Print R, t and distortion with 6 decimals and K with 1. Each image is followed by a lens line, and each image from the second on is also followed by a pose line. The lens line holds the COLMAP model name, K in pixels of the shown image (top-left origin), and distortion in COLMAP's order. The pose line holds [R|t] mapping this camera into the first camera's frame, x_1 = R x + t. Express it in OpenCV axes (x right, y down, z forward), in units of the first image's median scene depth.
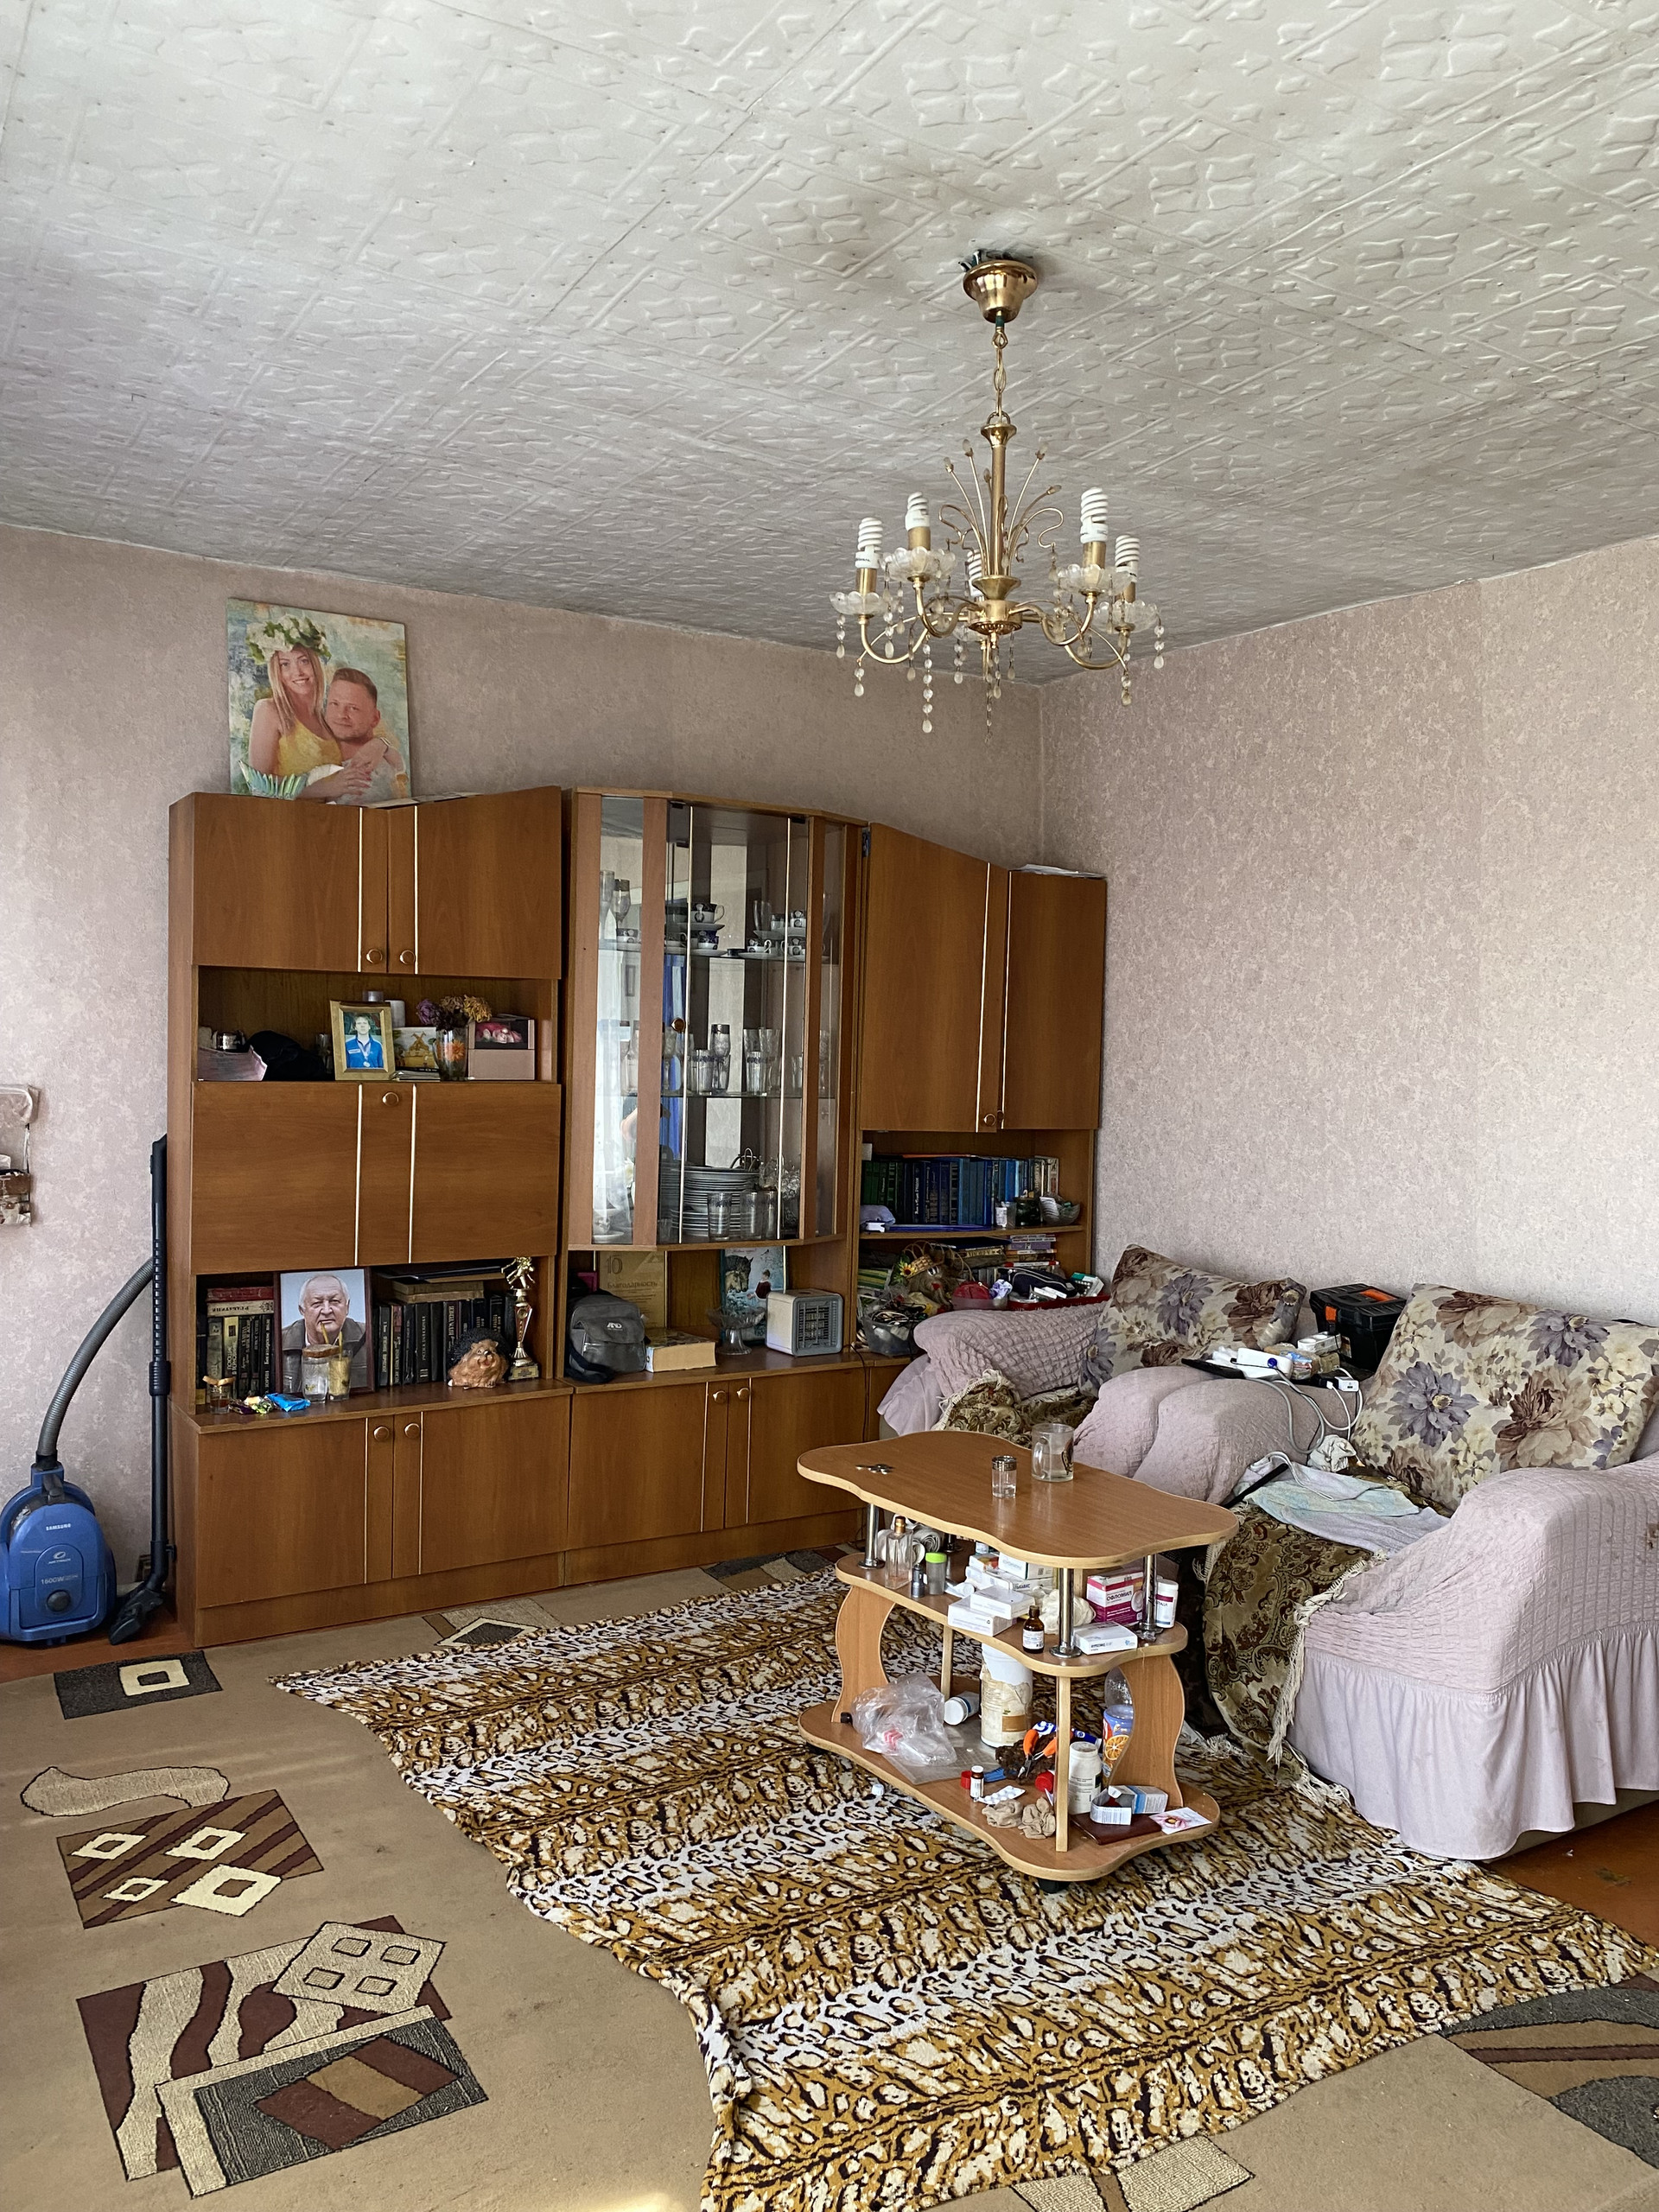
lens RADIAL K [[1692.4, 0, 861.6], [0, 1692.4, 1072.3], [0, 0, 1]] dist [0.020767, -0.013772]
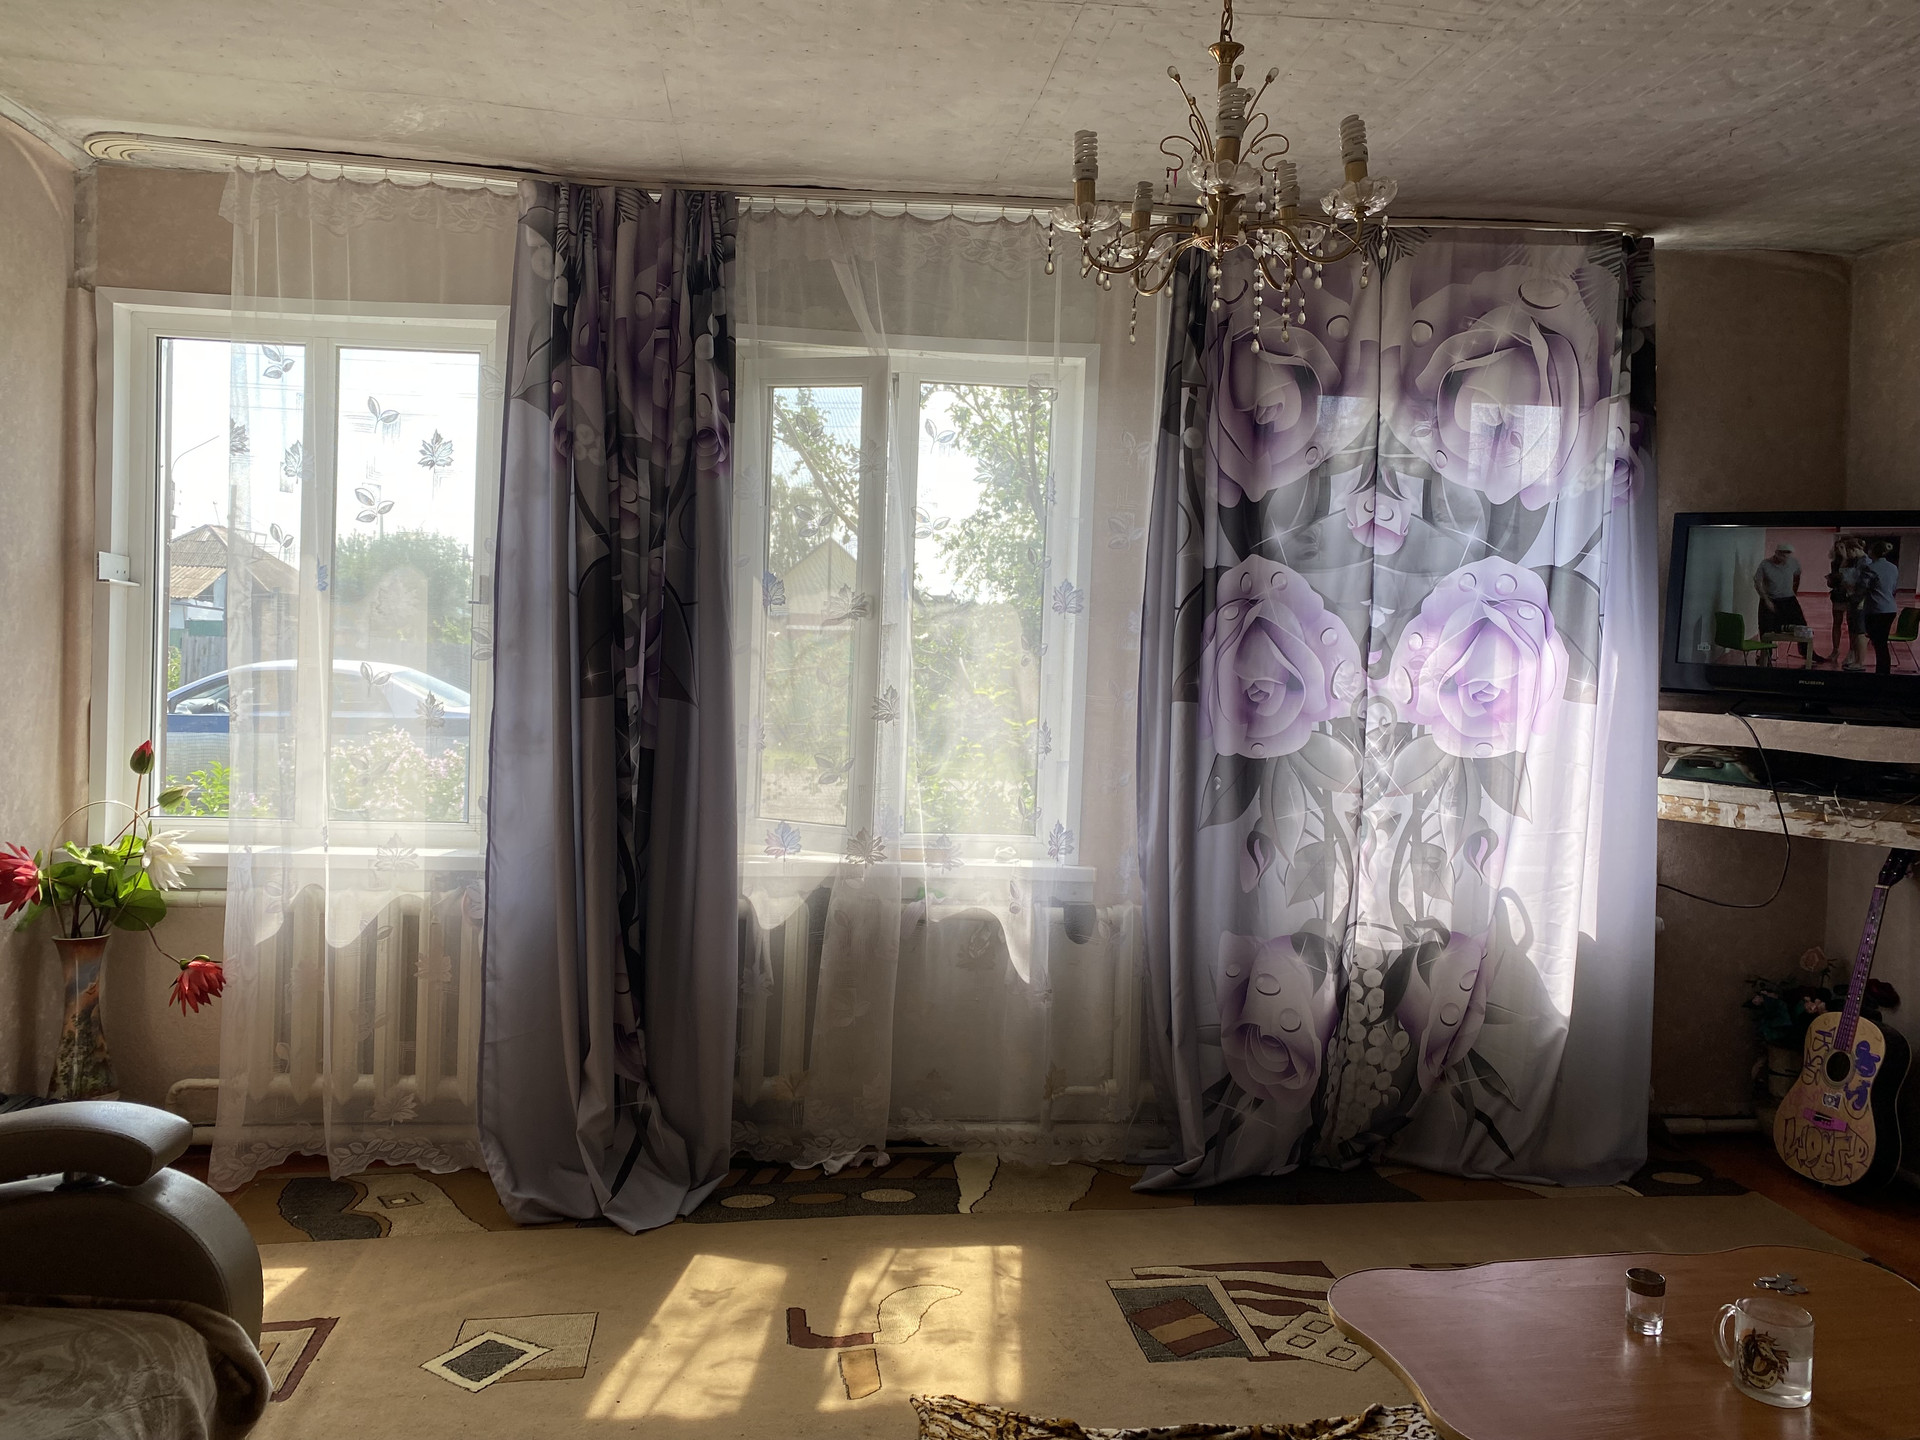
lens RADIAL K [[1469.0, 0, 959.7], [0, 1469.0, 684.5], [0, 0, 1]] dist [0.020767, -0.013772]
pose [[-0.421832, 0.002228, -0.906671, 0.571330], [-0.051656, 0.998314, 0.026487, -0.010062], [0.905201, 0.058007, -0.421006, 0.757655]]
